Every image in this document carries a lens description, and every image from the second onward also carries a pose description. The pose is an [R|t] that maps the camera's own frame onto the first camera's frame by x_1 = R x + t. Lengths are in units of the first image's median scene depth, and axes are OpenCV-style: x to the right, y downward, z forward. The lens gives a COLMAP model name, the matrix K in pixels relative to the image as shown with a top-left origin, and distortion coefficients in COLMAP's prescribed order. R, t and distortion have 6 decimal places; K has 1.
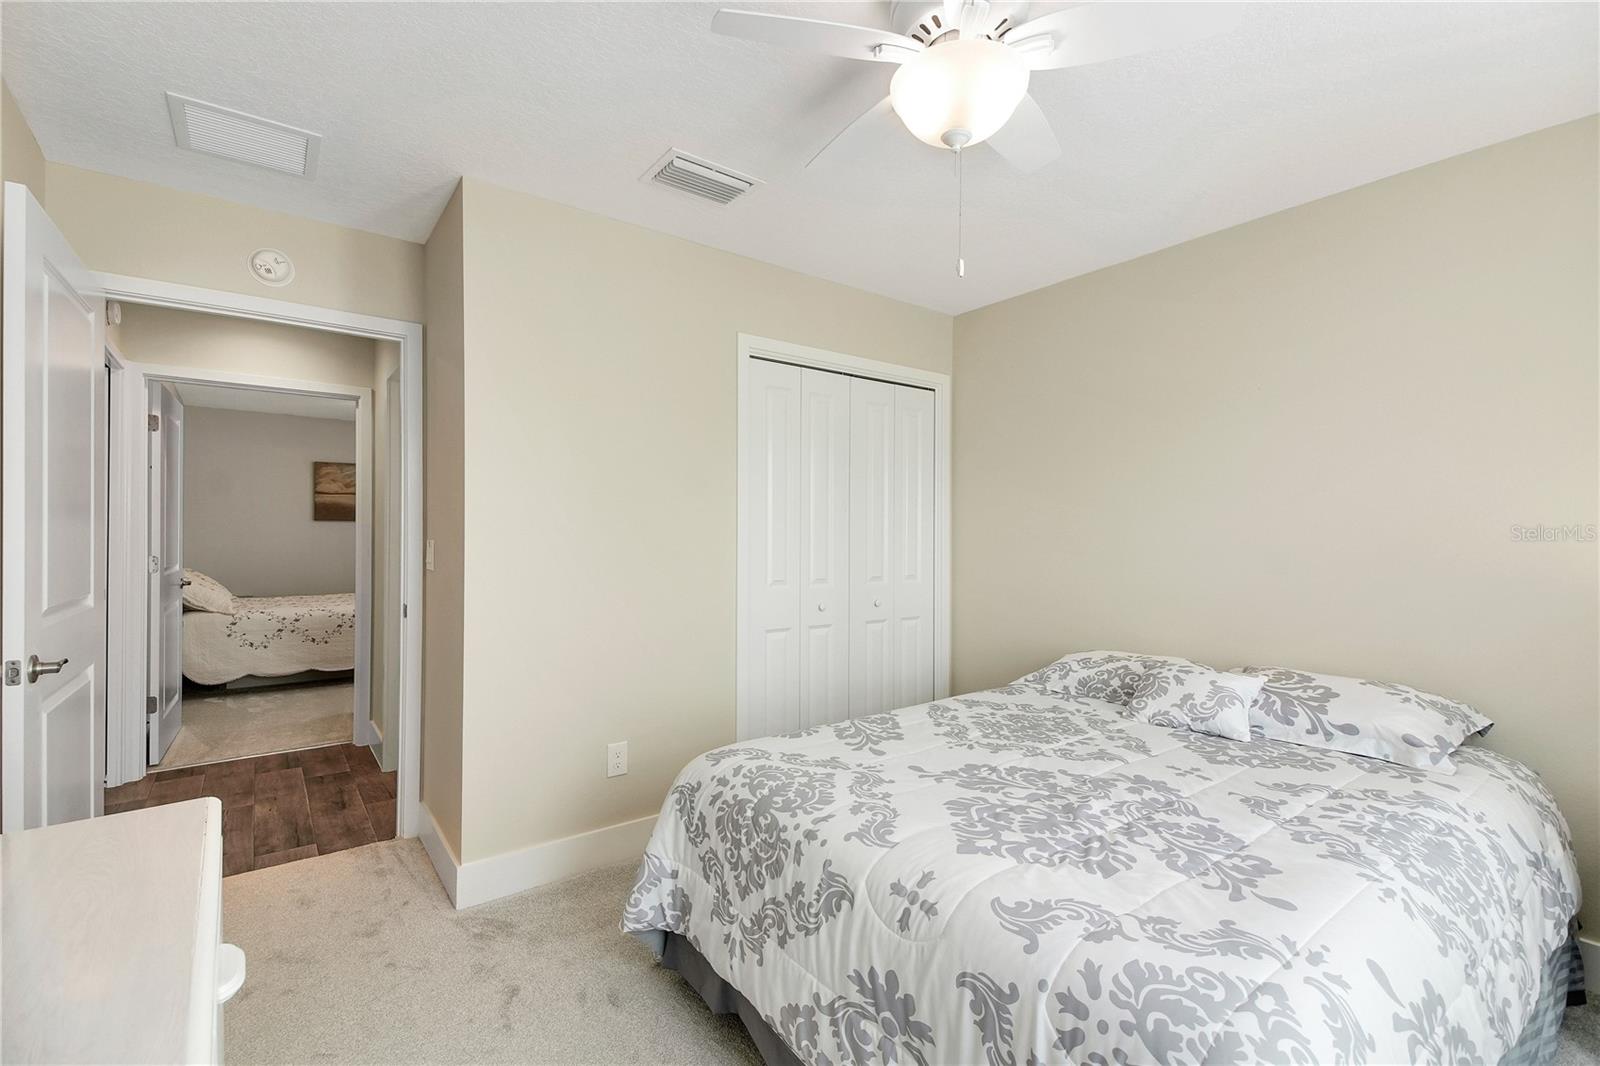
lens RADIAL K [[687.0, 0, 801.3], [0, 687.0, 531.6], [0, 0, 1]] dist [0.022047, -0.000126]
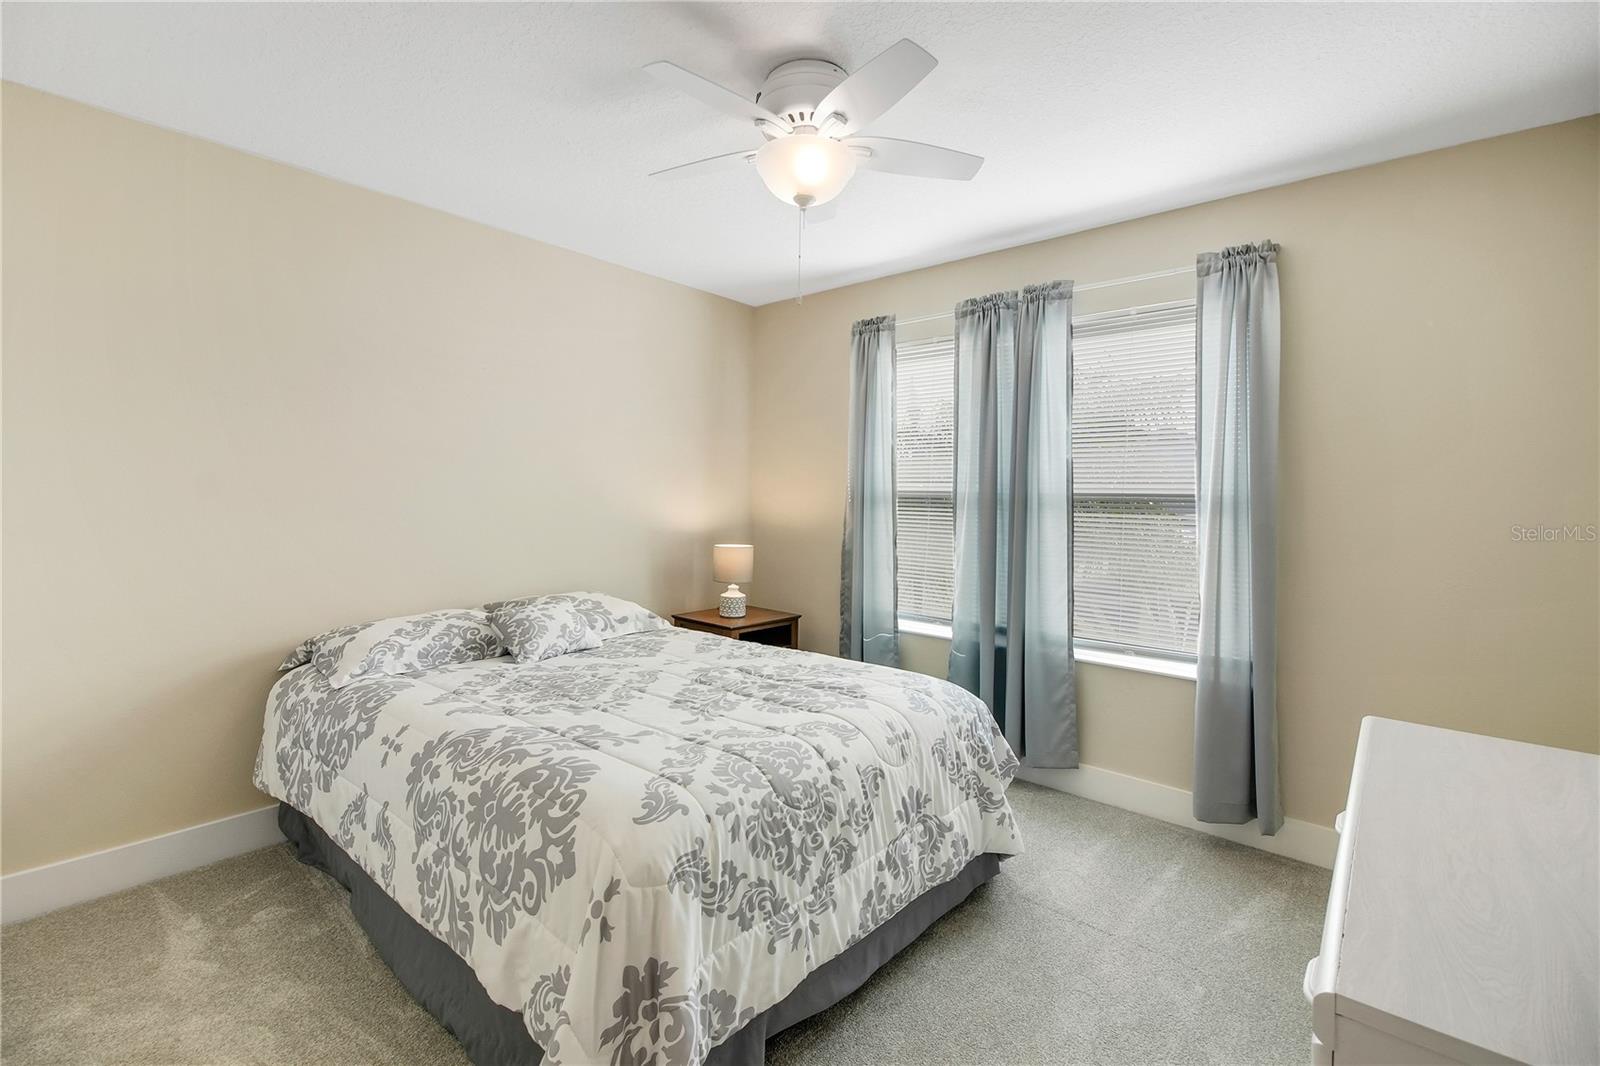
lens RADIAL K [[692.2, 0, 796.7], [0, 692.2, 507.2], [0, 0, 1]] dist [0.039664, -0.019966]
pose [[-0.181404, -0.027040, 0.983037, -1.010580], [-0.015815, 0.999573, 0.024576, -0.009644], [-0.983281, -0.011089, -0.181754, 1.180372]]
